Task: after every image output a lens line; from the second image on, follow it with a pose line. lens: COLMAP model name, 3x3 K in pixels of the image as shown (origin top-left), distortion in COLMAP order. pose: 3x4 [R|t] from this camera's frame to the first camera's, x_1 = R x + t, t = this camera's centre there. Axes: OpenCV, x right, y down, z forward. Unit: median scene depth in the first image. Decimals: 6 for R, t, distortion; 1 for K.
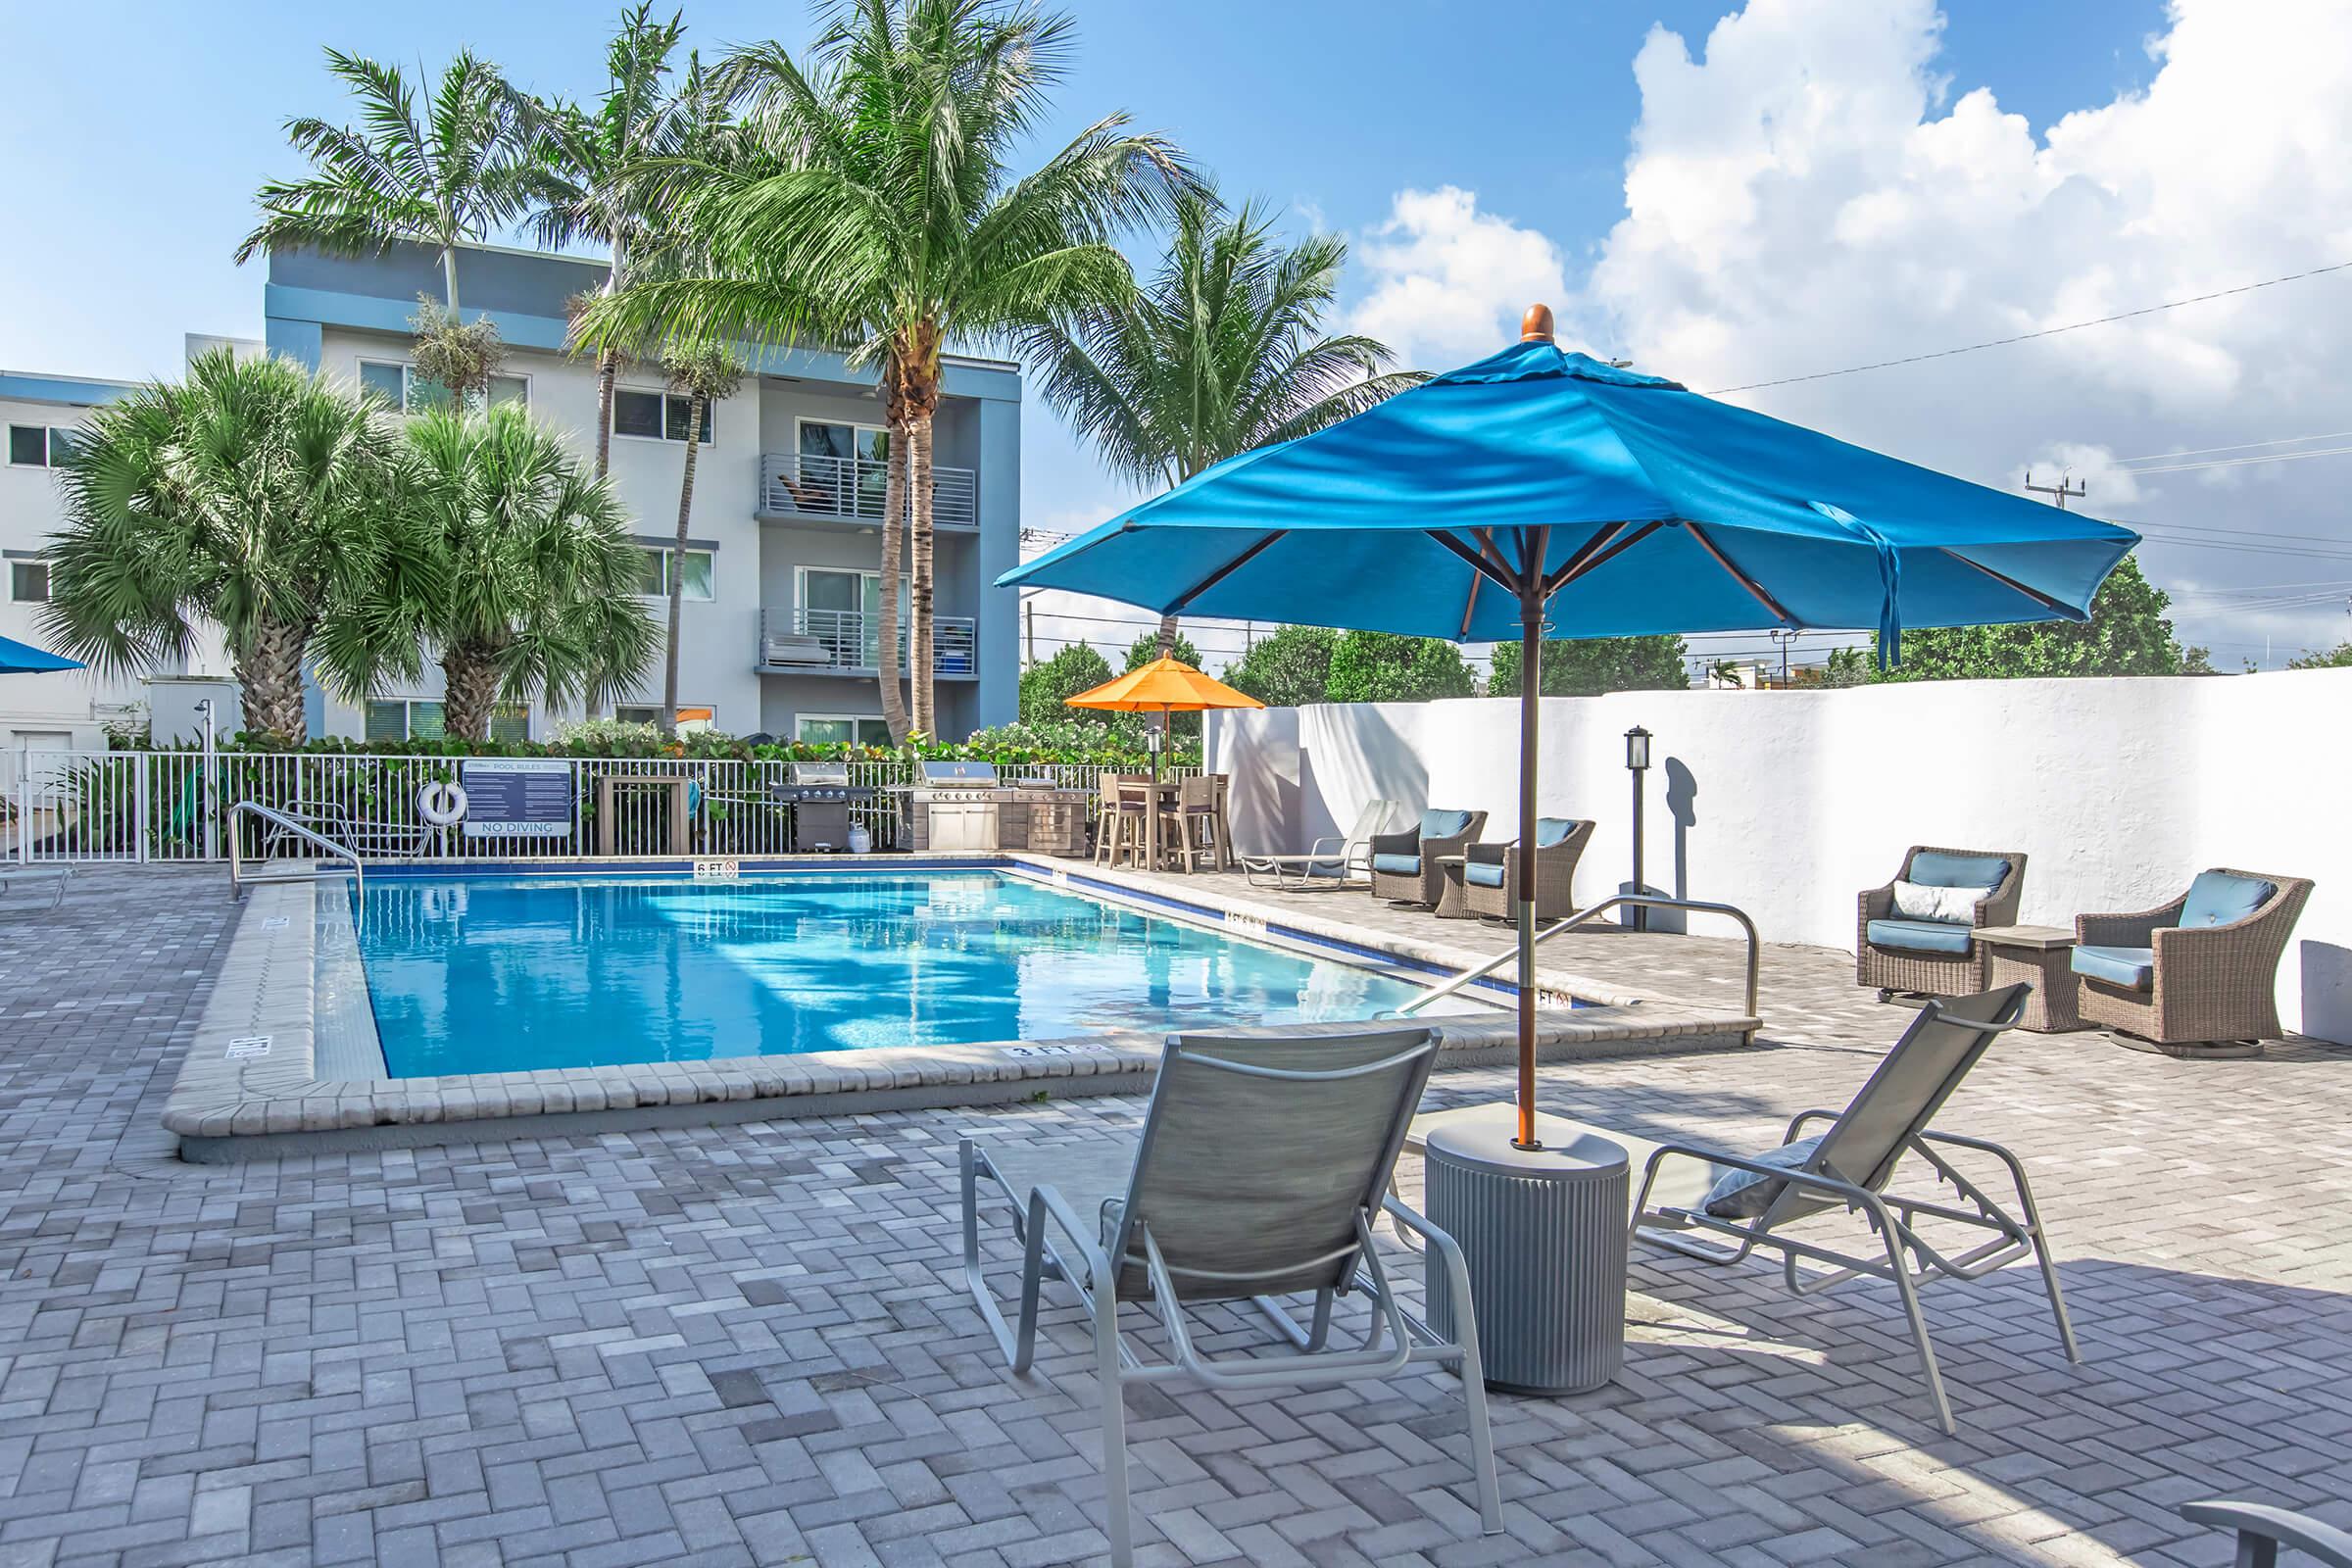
lens RADIAL K [[1741.9, 0, 1168.4], [0, 1741.9, 826.6], [0, 0, 1]] dist [0.001974, 0.003435]
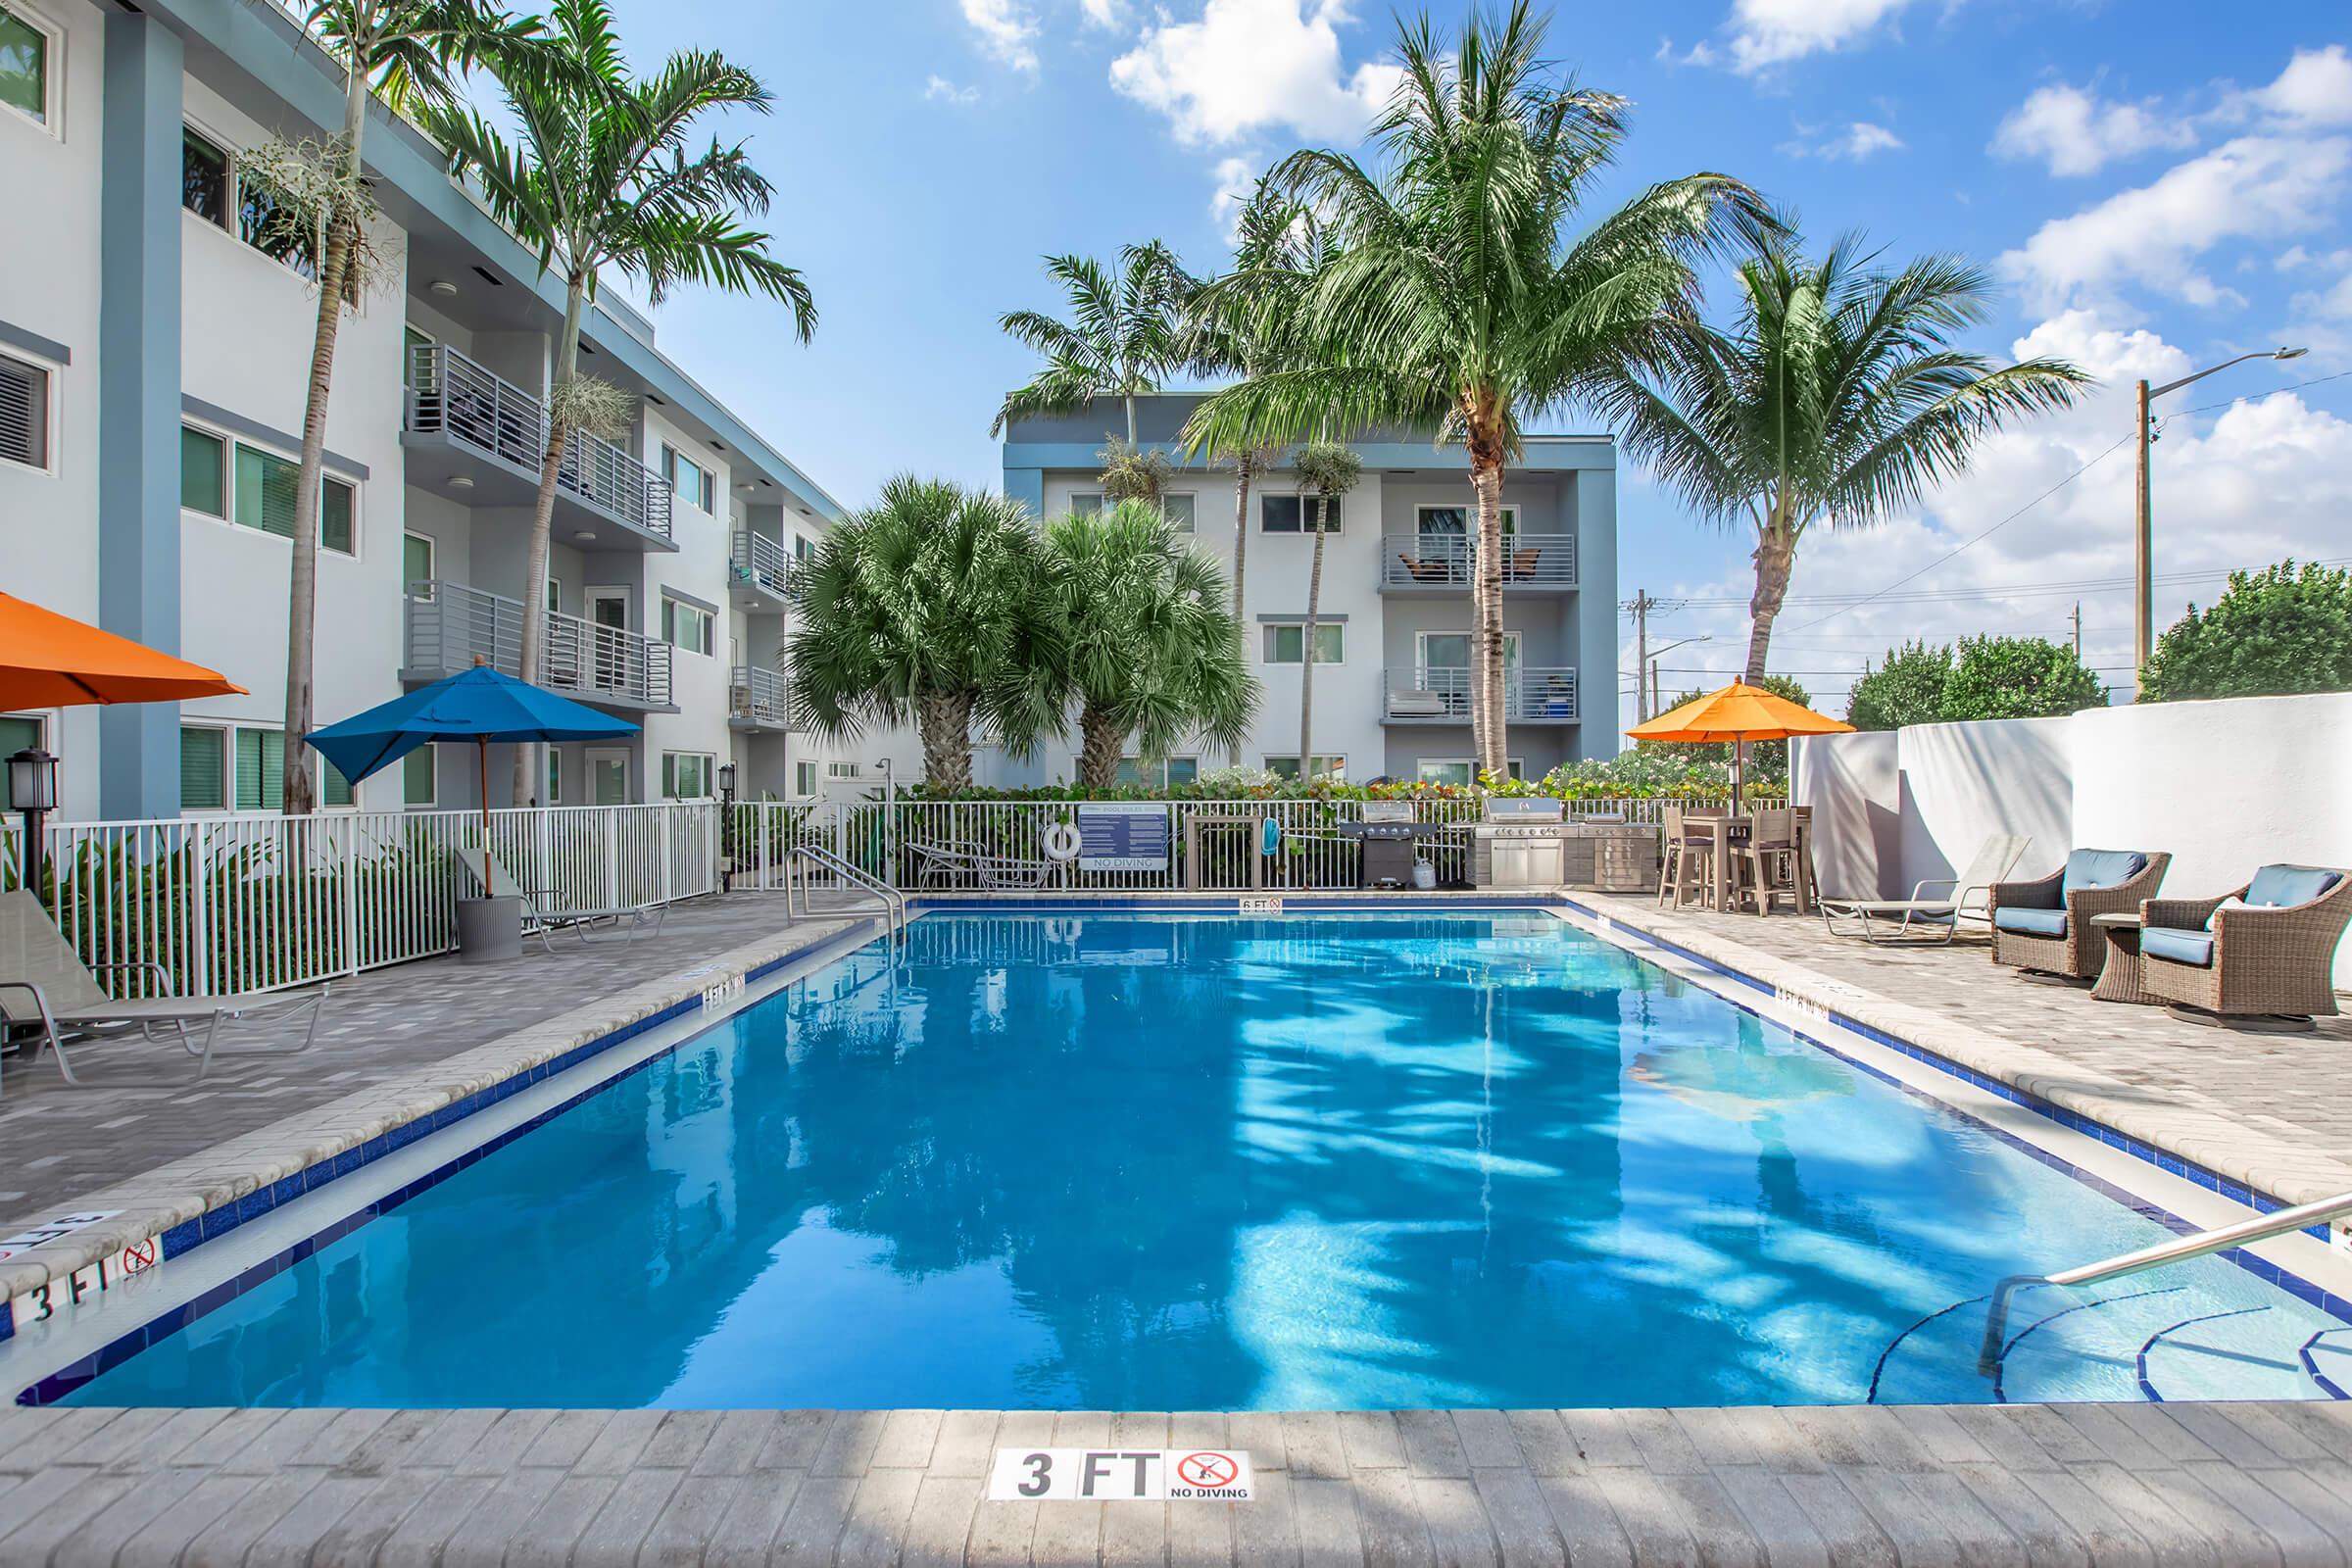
lens RADIAL K [[1303.2, 0, 1179.7], [0, 1303.2, 803.6], [0, 0, 1]] dist [-0.055463, 0.023734]
pose [[0.899474, -0.016872, -0.436648, 0.030239], [0.001473, 0.999366, -0.035582, -0.007536], [0.436972, 0.031361, 0.898928, 0.243810]]
